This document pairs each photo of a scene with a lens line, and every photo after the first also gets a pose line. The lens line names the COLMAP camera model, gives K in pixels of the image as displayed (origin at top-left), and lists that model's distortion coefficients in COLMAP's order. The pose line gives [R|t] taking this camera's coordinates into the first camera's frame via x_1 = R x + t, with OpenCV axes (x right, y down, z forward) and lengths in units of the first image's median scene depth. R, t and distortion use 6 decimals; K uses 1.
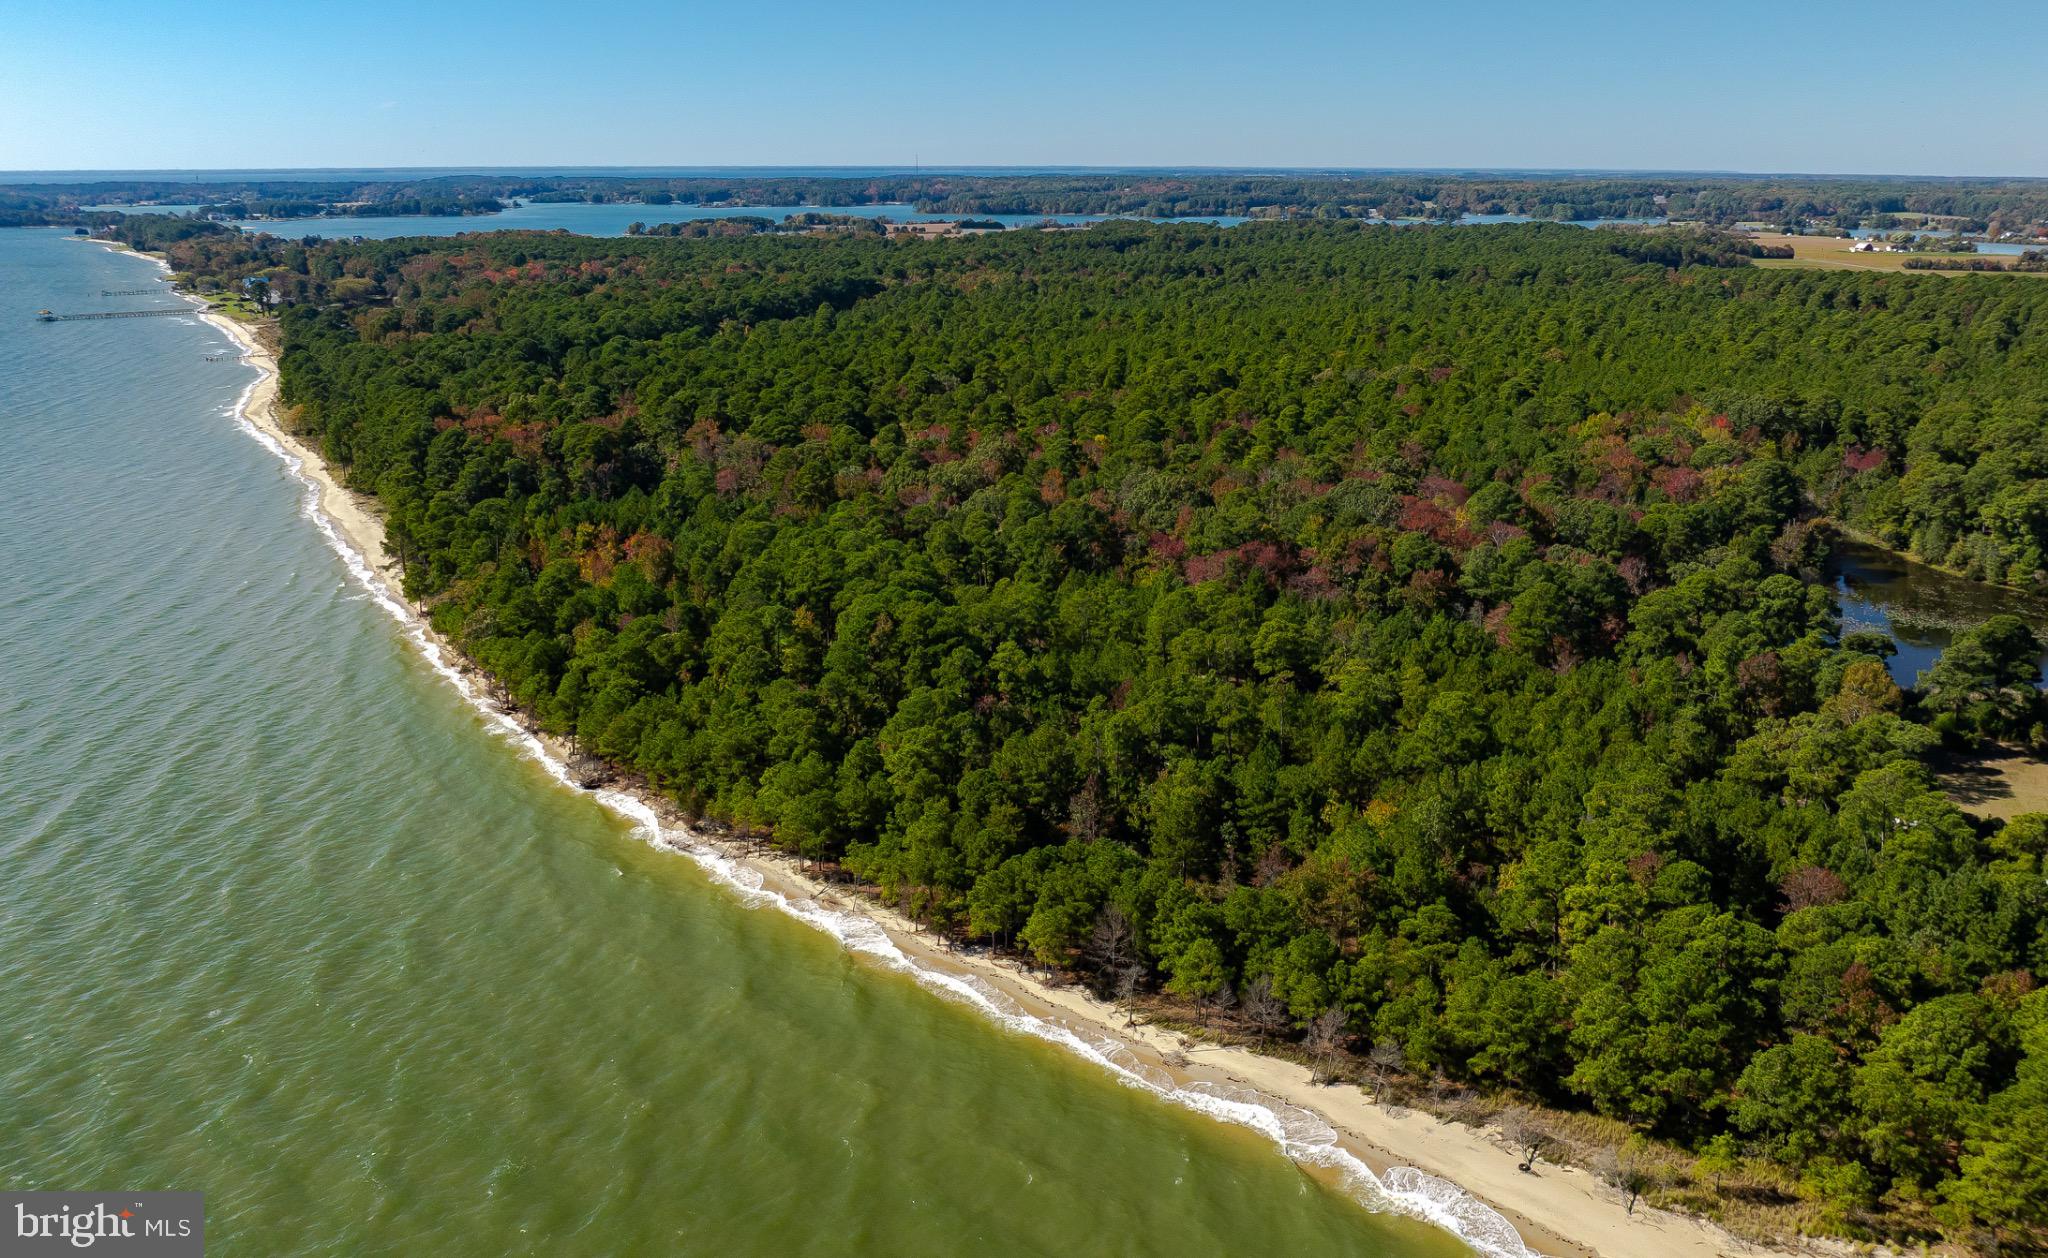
lens RADIAL K [[1568.3, 0, 1056.0], [0, 1568.3, 559.3], [0, 0, 1]] dist [-0.045785, 0.005846]
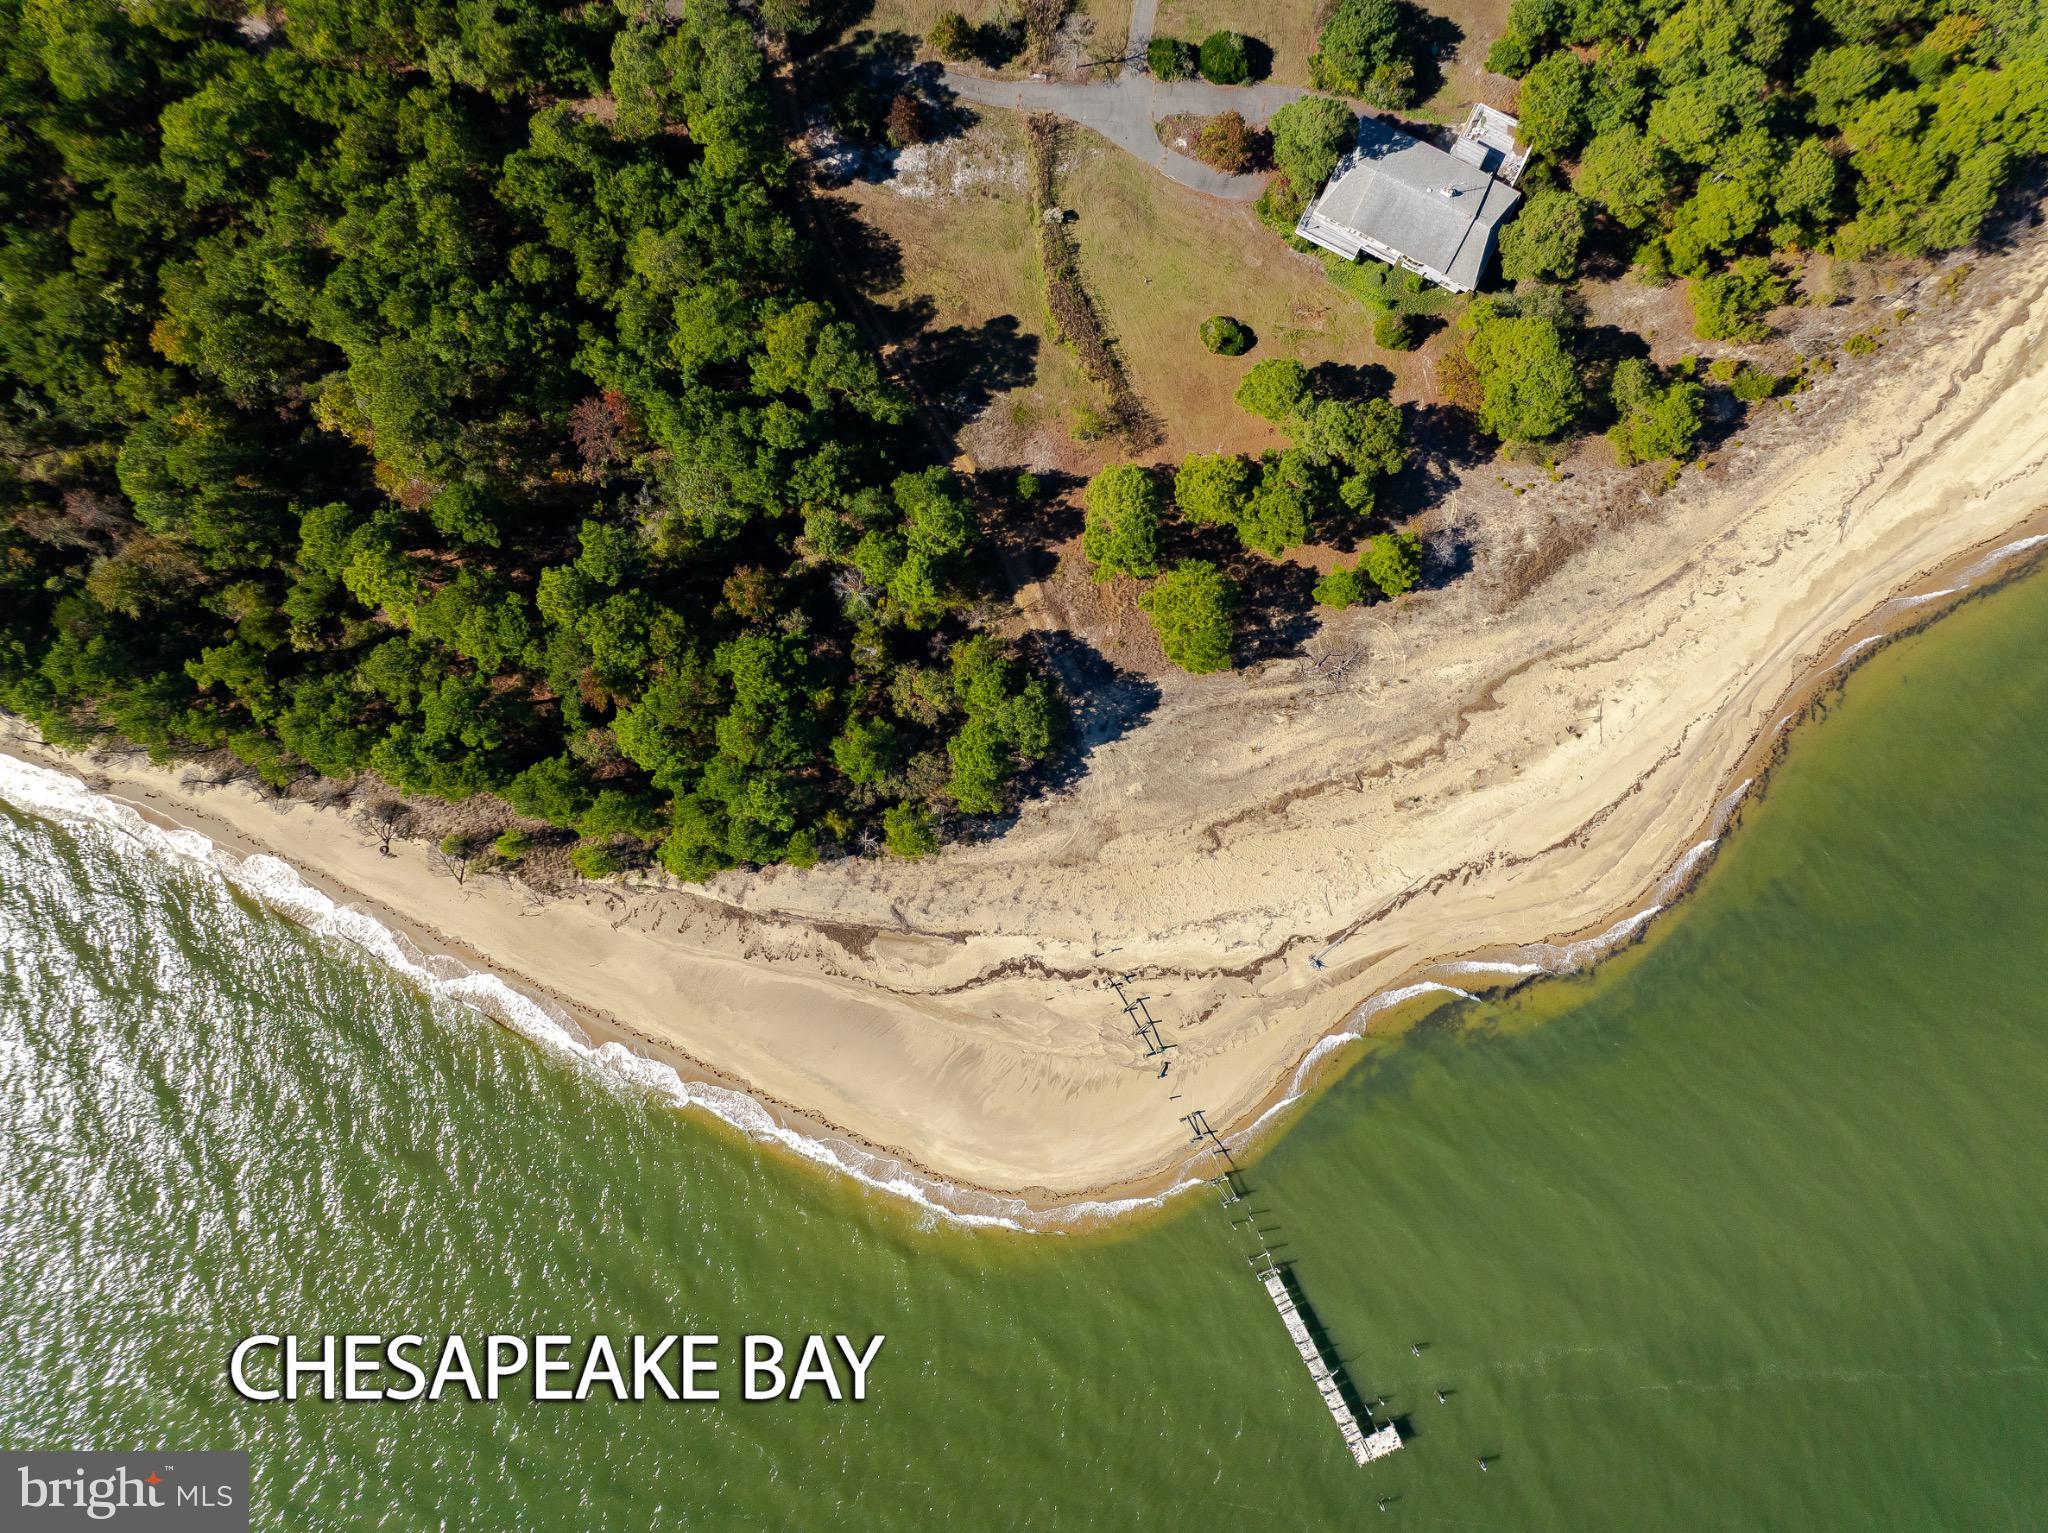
lens RADIAL K [[1448.6, 0, 1021.9], [0, 1448.6, 746.4], [0, 0, 1]] dist [-0.032508, -0.003669]
pose [[0.948161, -0.317764, -0.004183, 0.384116], [0.078505, 0.221453, 0.972006, -0.344085], [-0.307942, -0.921946, 0.234919, 0.290859]]
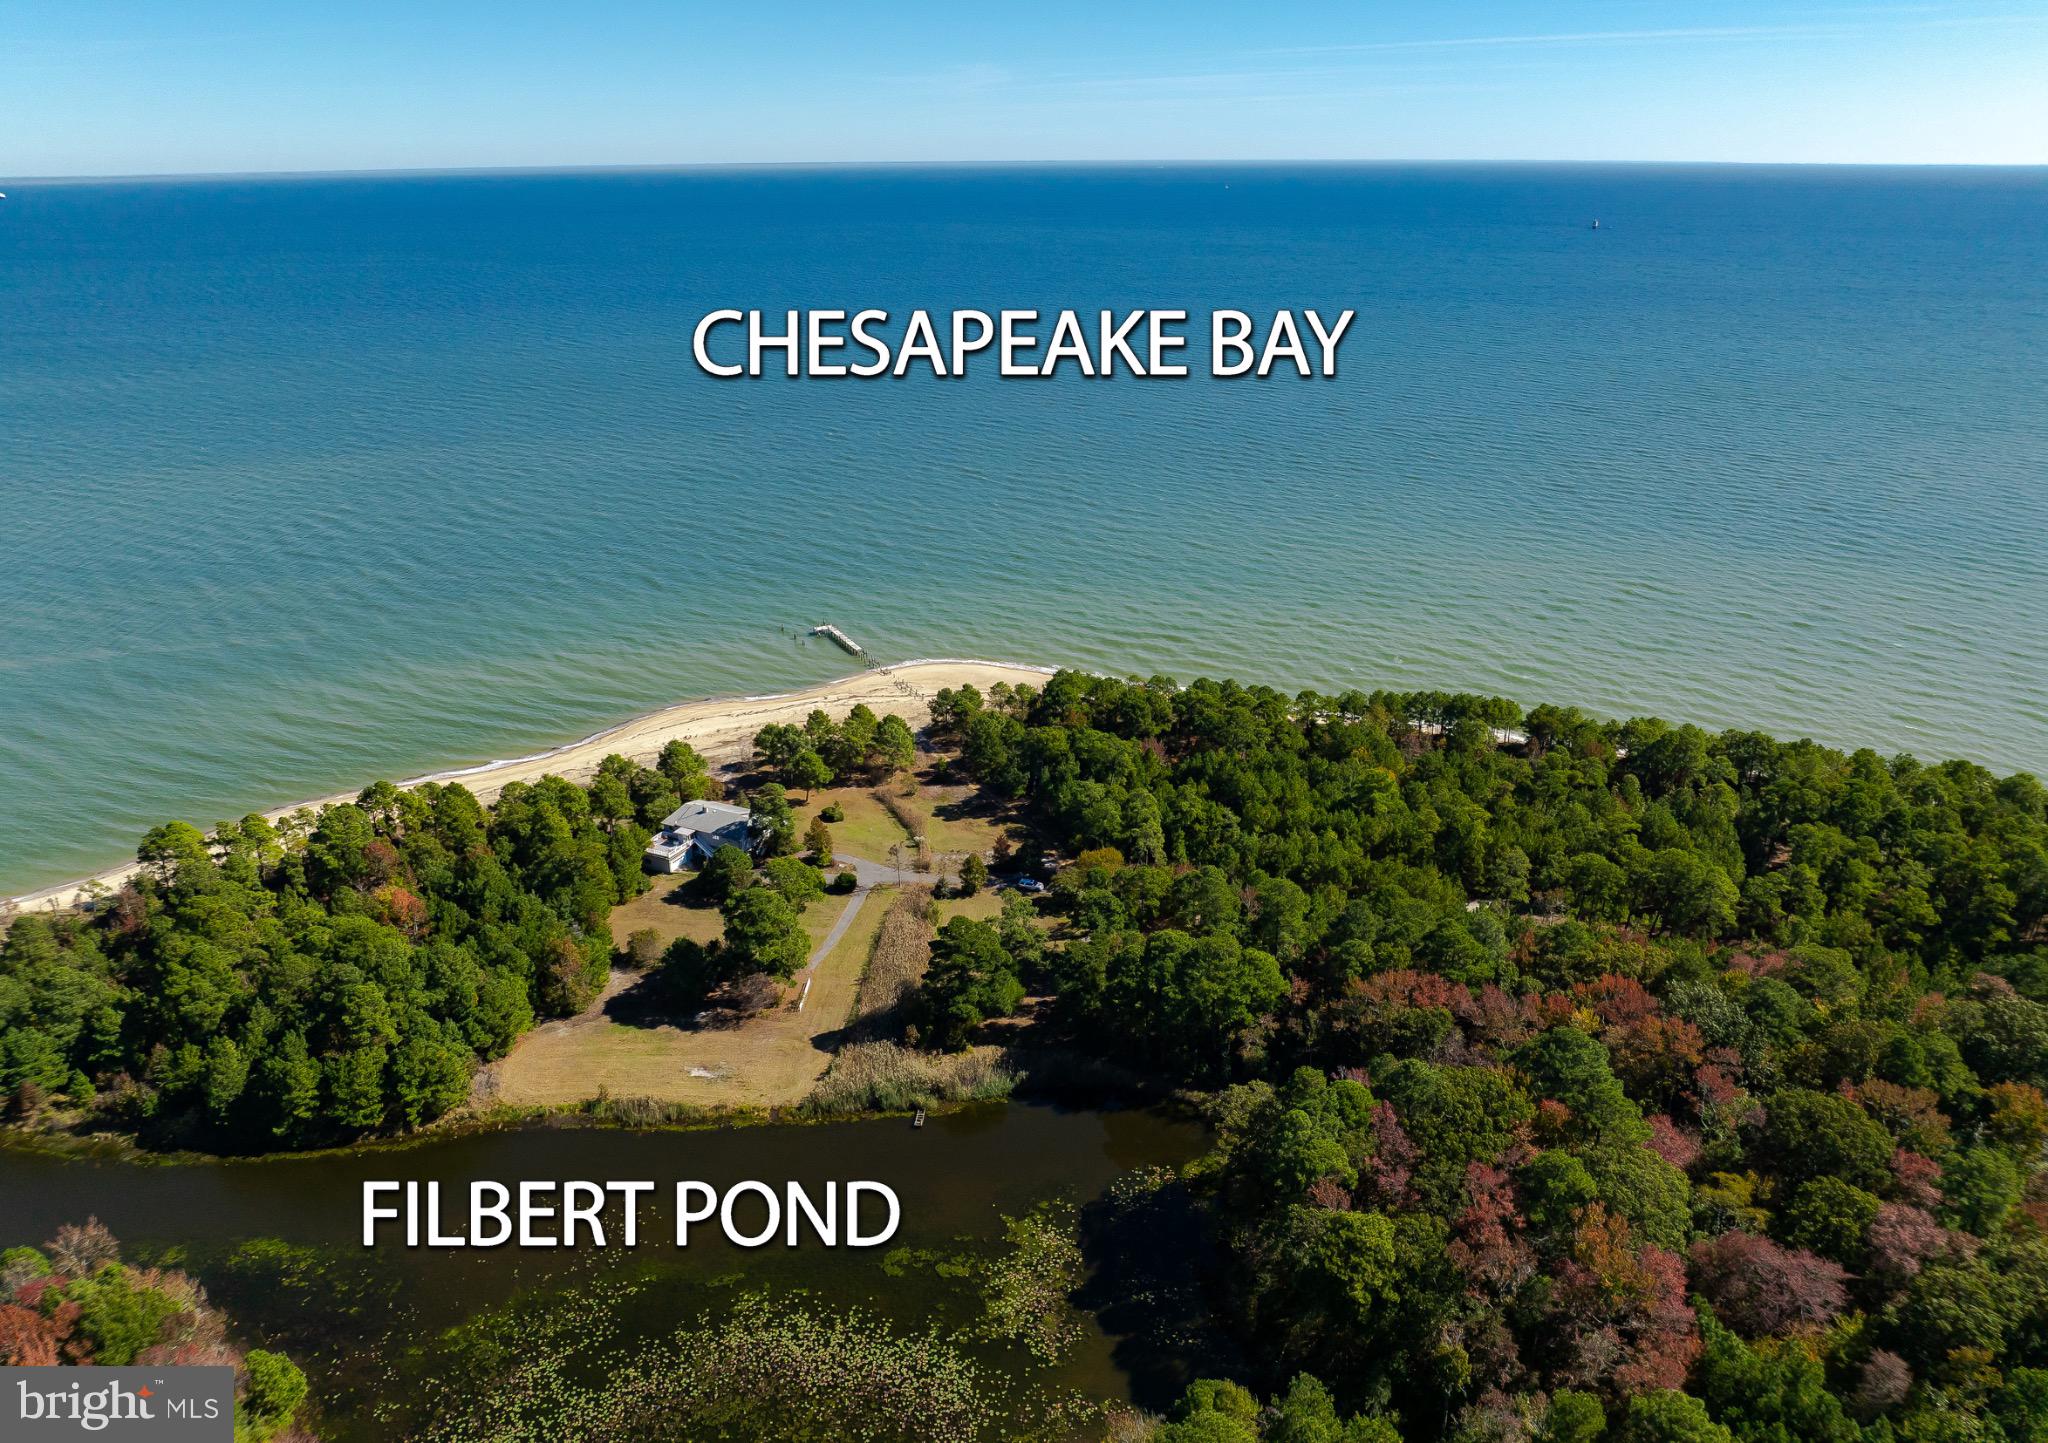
lens RADIAL K [[1465.1, 0, 1013.6], [0, 1465.1, 669.9], [0, 0, 1]] dist [-0.035324, 0.002080]
pose [[-0.949827, 0.112216, -0.291951, 0.669411], [-0.069113, 0.835049, 0.545817, -0.492623], [0.305043, 0.538610, -0.785397, 1.324789]]
